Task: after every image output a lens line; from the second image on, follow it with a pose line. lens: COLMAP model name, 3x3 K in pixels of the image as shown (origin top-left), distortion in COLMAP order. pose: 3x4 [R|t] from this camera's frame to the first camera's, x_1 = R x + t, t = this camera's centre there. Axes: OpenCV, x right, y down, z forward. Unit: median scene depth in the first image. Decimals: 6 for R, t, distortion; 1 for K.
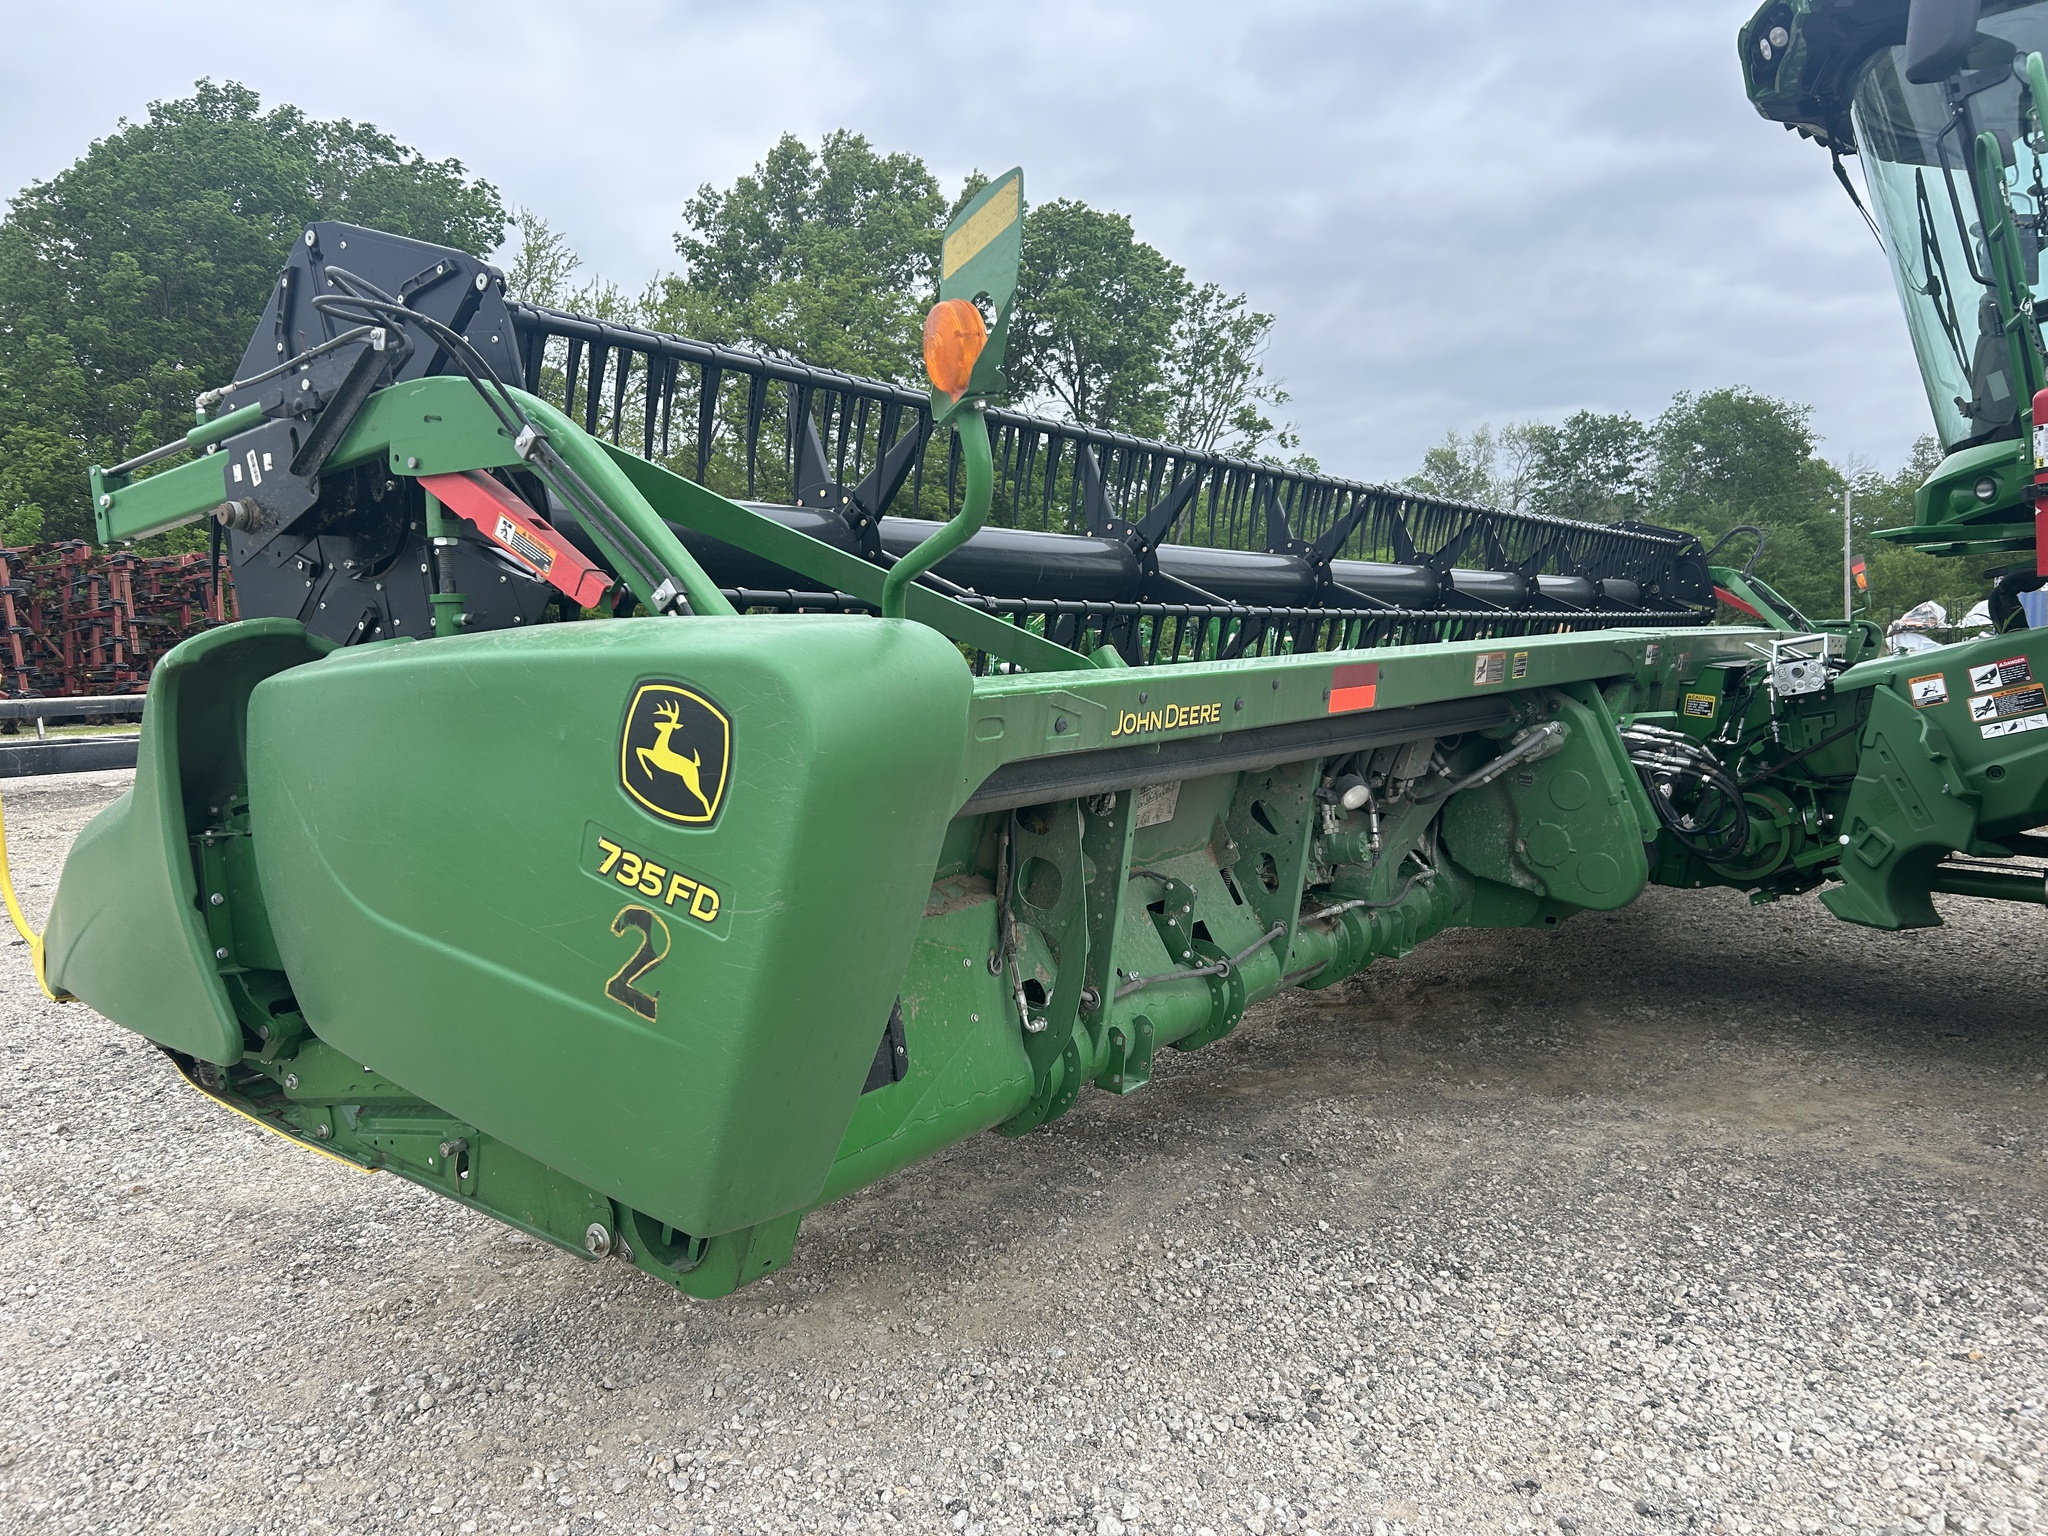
lens RADIAL K [[1512.7, 0, 1024.0], [0, 1512.7, 768.0], [0, 0, 1]] dist [0.050960, -0.054351]
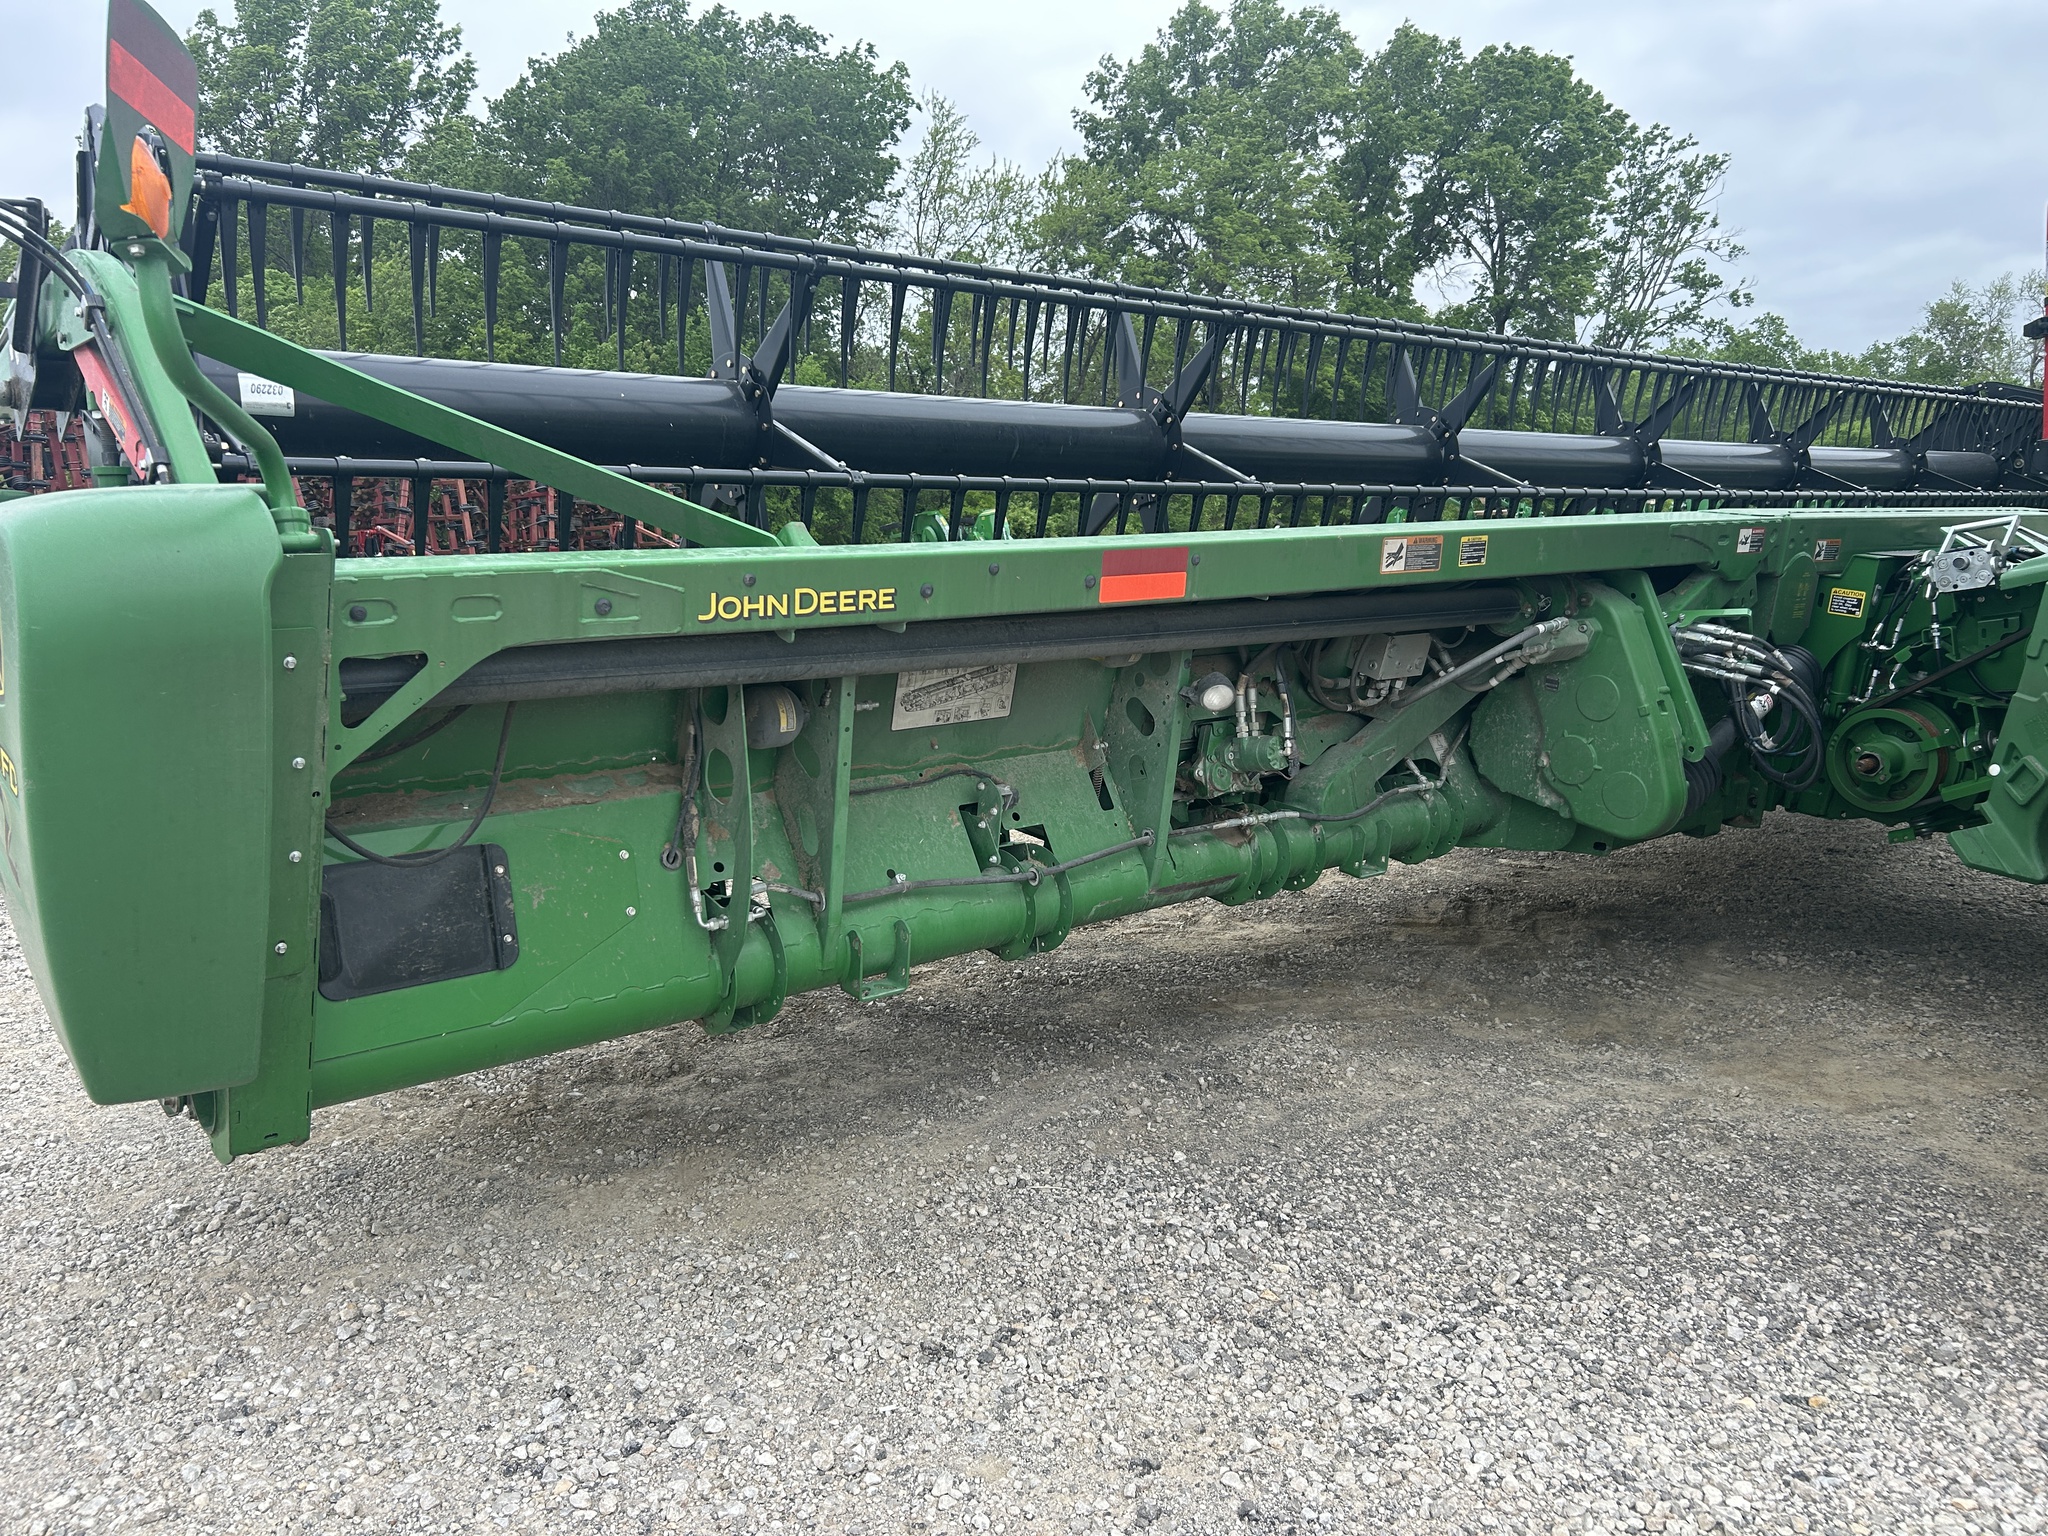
lens RADIAL K [[1512.7, 0, 1024.0], [0, 1512.7, 768.0], [0, 0, 1]] dist [0.050960, -0.054351]
pose [[0.965932, 0.047481, -0.254402, 0.241612], [-0.027828, 0.996382, 0.080300, -0.005670], [0.257294, -0.070485, 0.963759, 0.073272]]
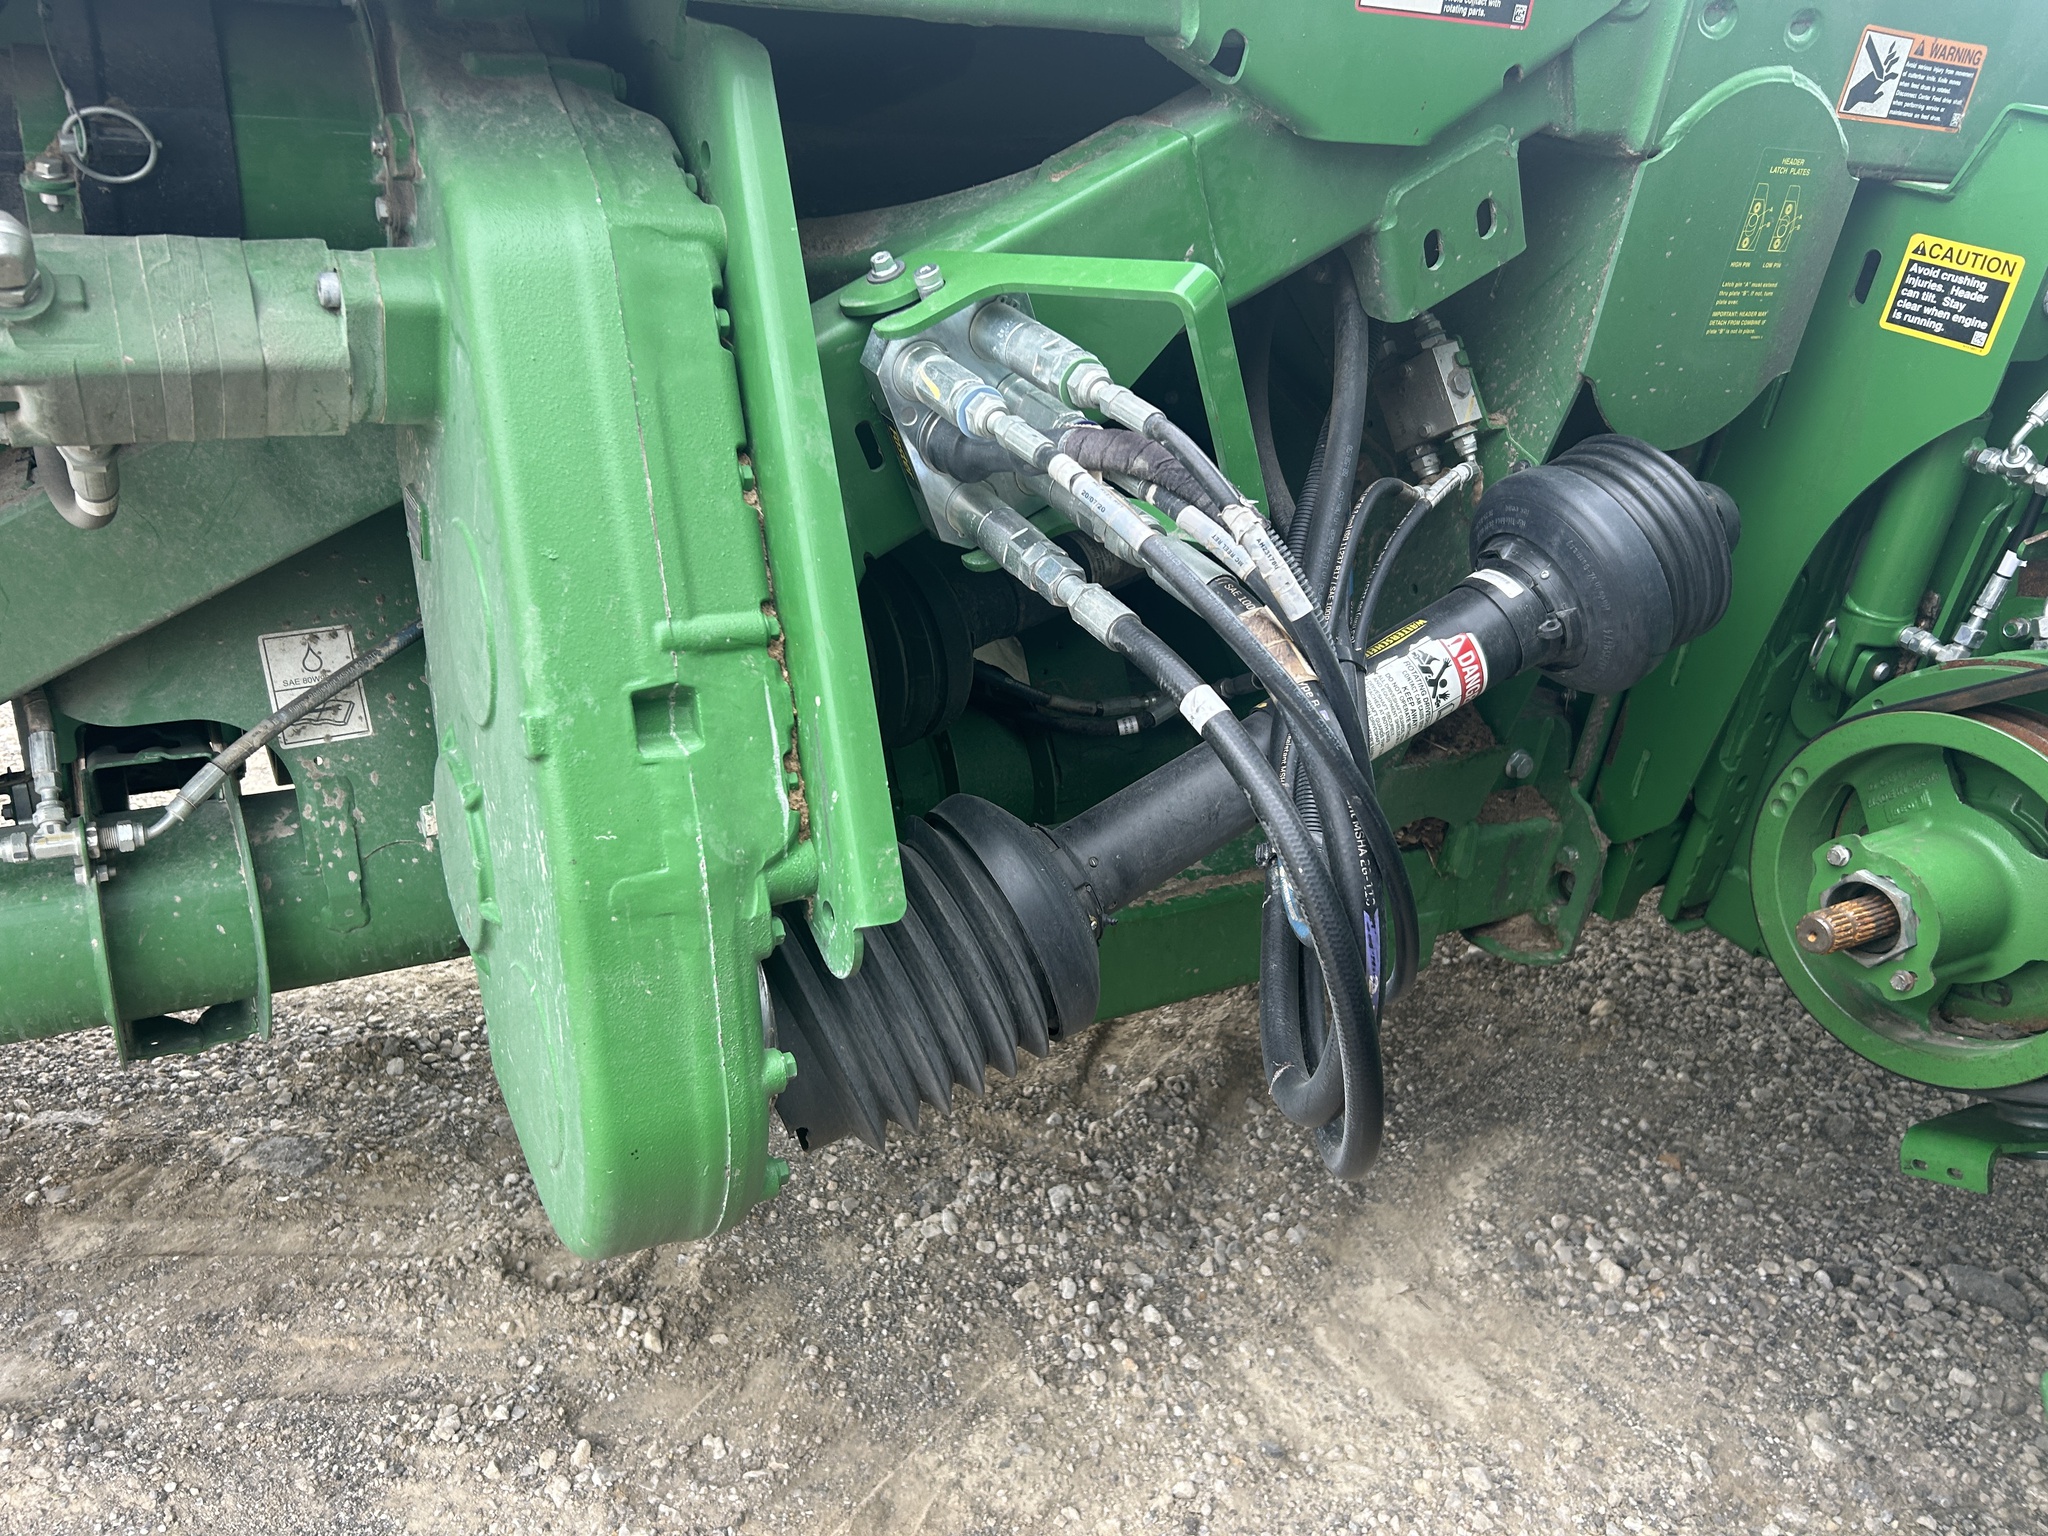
lens RADIAL K [[1512.7, 0, 1024.0], [0, 1512.7, 768.0], [0, 0, 1]] dist [0.050960, -0.054351]
pose [[0.900103, 0.225282, -0.372911, 0.452807], [-0.108565, 0.944913, 0.308792, -0.032188], [0.421934, -0.237460, 0.874977, 0.785991]]
